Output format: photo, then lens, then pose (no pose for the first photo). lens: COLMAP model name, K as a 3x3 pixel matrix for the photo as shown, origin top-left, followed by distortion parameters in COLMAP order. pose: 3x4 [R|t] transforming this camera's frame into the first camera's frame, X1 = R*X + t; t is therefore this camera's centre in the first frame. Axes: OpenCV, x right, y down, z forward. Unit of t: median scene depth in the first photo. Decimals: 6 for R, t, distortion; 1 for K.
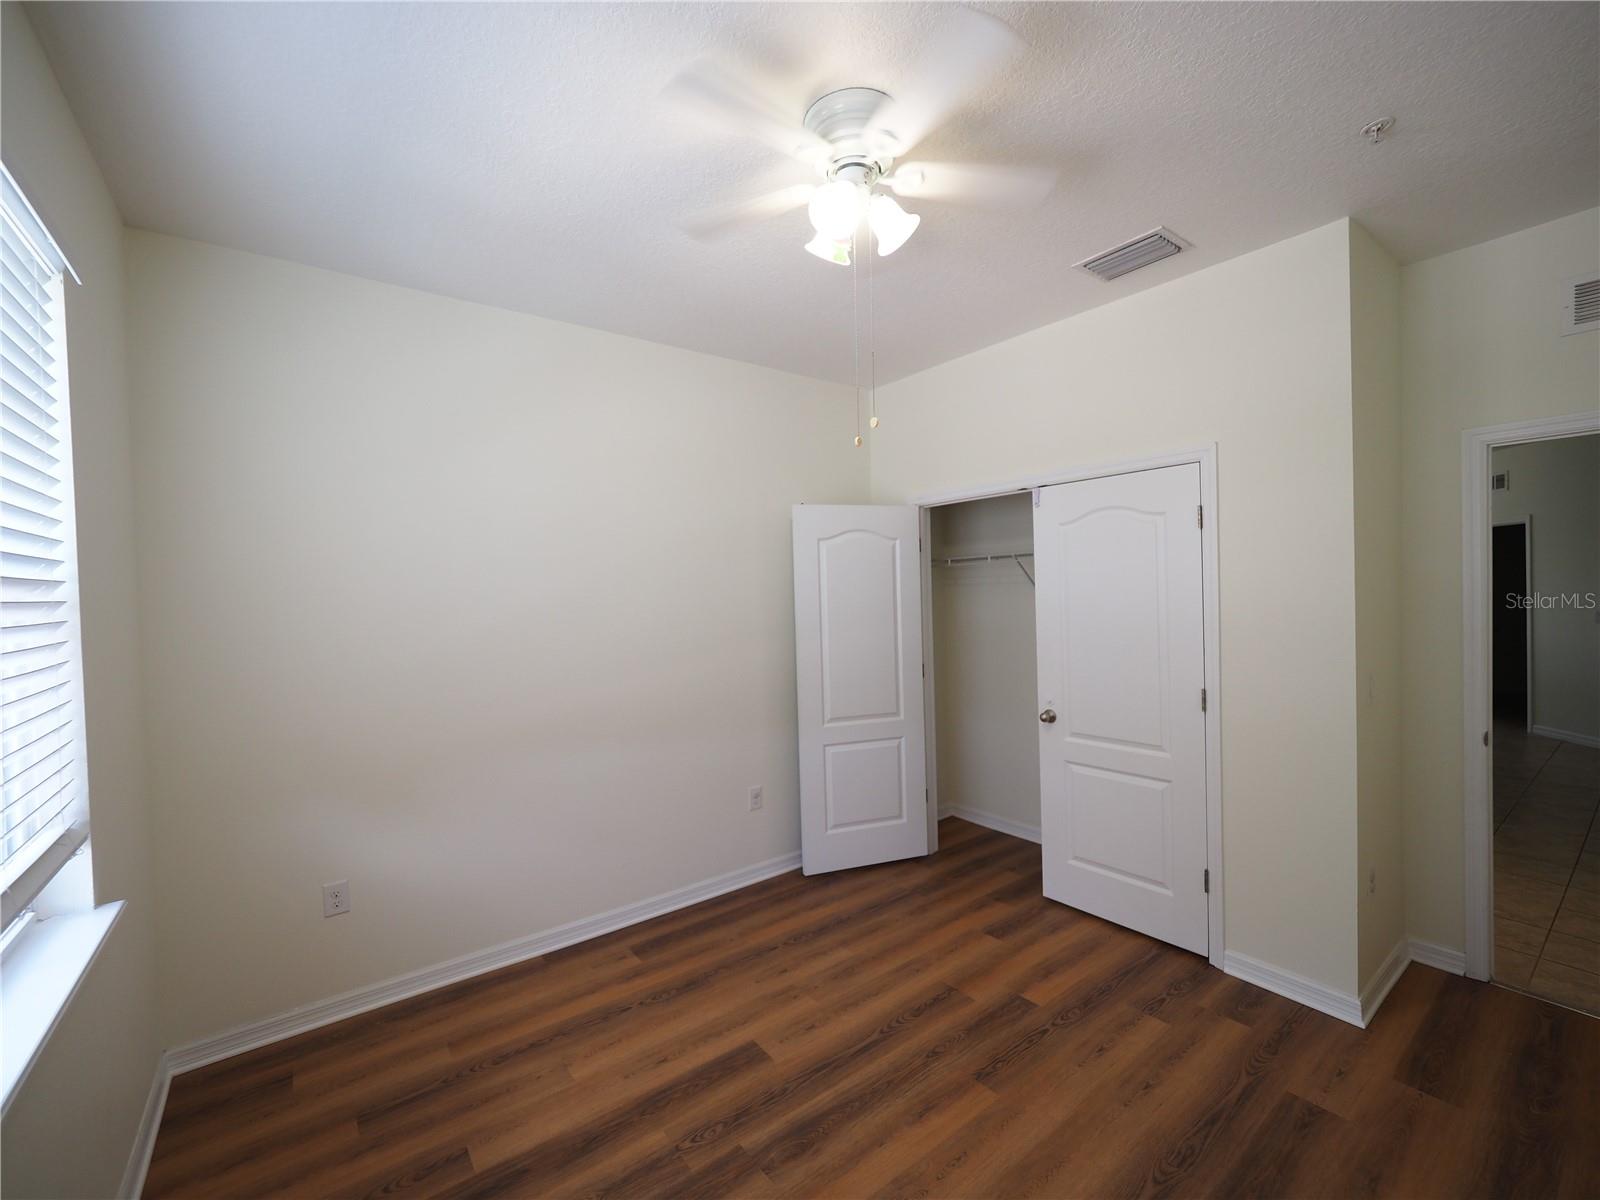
lens RADIAL K [[675.9, 0, 797.5], [0, 675.9, 608.4], [0, 0, 1]] dist [-0.011189, 0.002575]
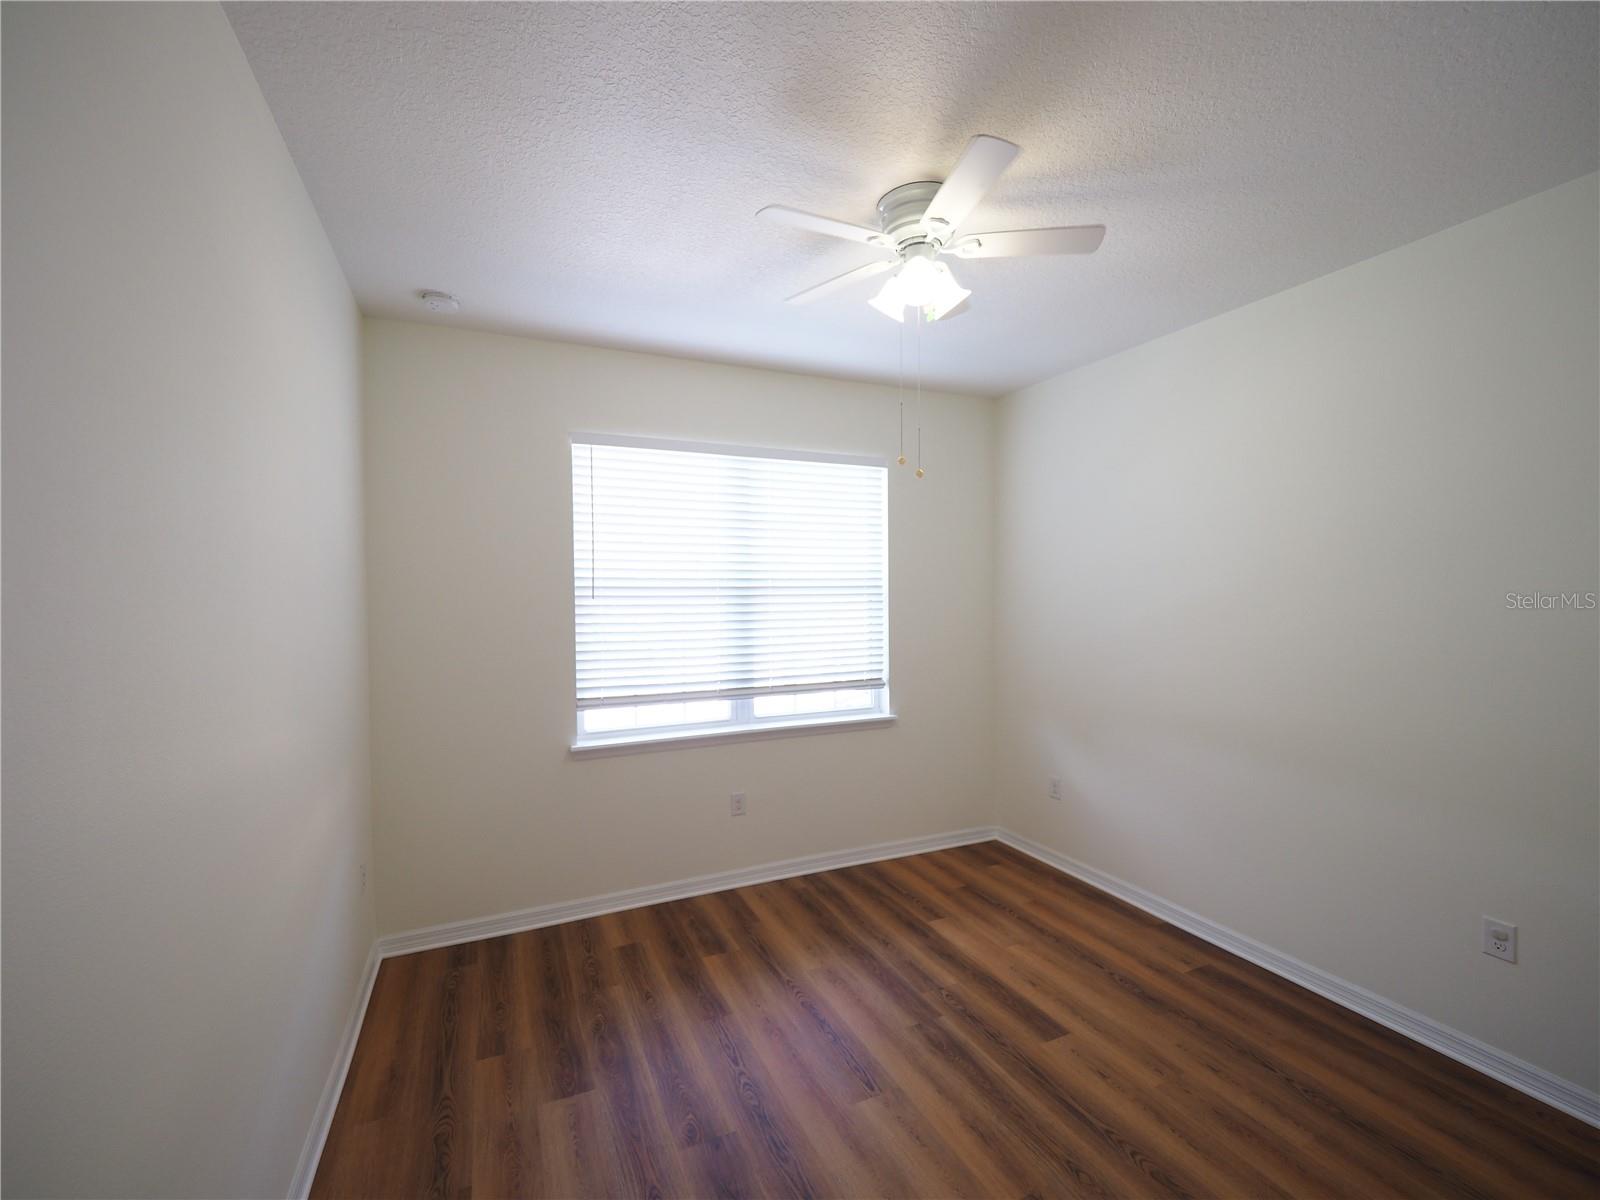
lens RADIAL K [[675.9, 0, 796.2], [0, 675.9, 599.4], [0, 0, 1]] dist [-0.011189, 0.002575]
pose [[-0.211504, 0.036212, -0.976706, 1.017373], [-0.016344, 0.999043, 0.040580, -0.057448], [0.977240, 0.024546, -0.210710, 0.800219]]
